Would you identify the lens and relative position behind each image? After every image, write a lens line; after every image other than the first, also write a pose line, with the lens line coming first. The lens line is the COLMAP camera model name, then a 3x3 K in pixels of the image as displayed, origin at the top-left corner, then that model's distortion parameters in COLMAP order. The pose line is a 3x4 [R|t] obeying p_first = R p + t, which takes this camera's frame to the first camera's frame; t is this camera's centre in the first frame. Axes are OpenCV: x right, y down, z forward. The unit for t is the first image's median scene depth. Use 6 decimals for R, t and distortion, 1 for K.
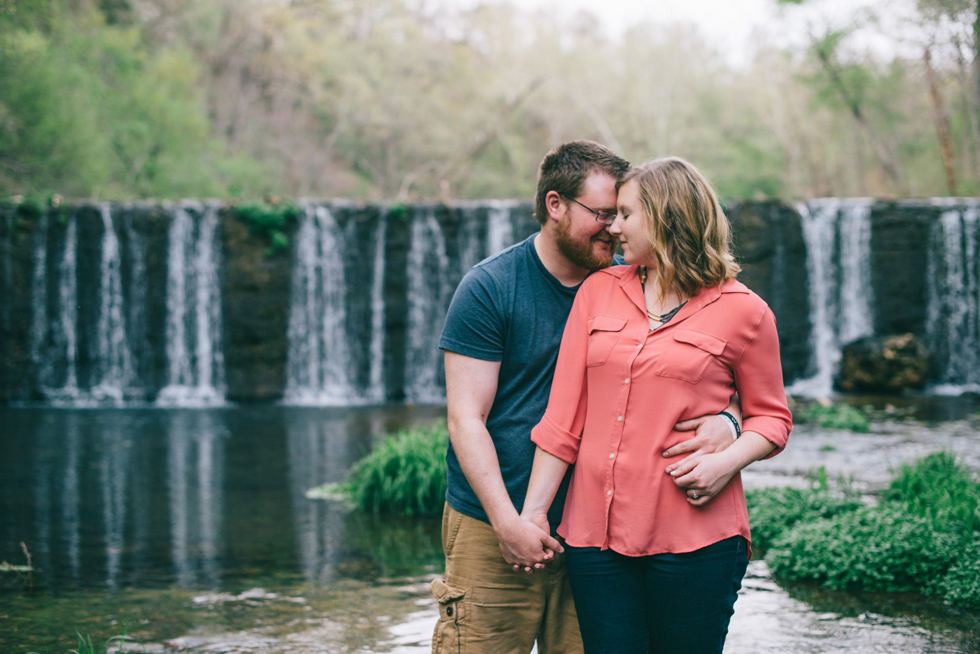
lens RADIAL K [[1389.9, 0, 490.0], [0, 1389.9, 327.0], [0, 0, 1]] dist [-0.145712, 0.102258]
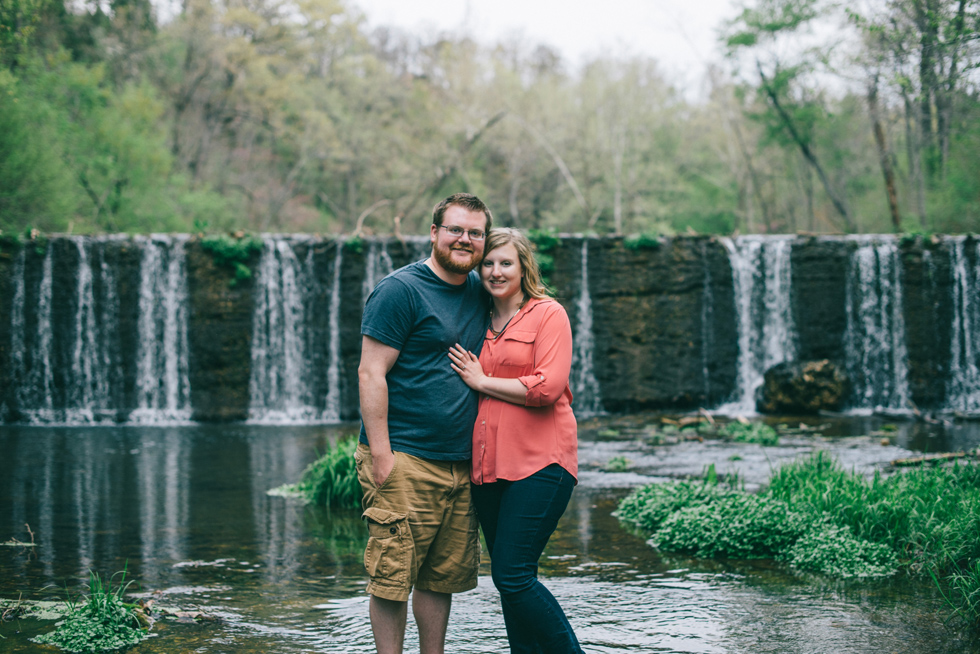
lens RADIAL K [[1389.9, 0, 490.0], [0, 1389.9, 327.0], [0, 0, 1]] dist [-0.145712, 0.102258]
pose [[0.999610, 0.002241, 0.027829, 0.009702], [-0.001558, 0.999697, -0.024553, 0.006222], [-0.027876, 0.024500, 0.999311, -0.075176]]
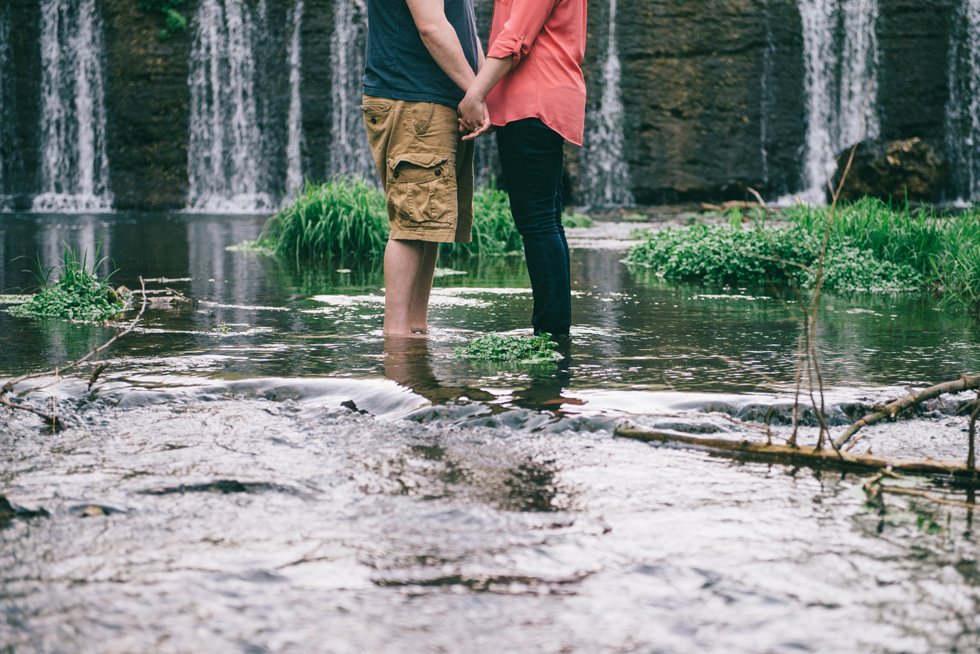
lens RADIAL K [[1939.4, 0, 515.3], [0, 1939.4, 327.5], [0, 0, 1]] dist [0.129448, -0.089290]
pose [[0.999319, 0.007853, 0.036064, 0.012189], [-0.010195, 0.997818, 0.065235, 0.044113], [-0.035473, -0.065558, 0.997218, -0.198273]]
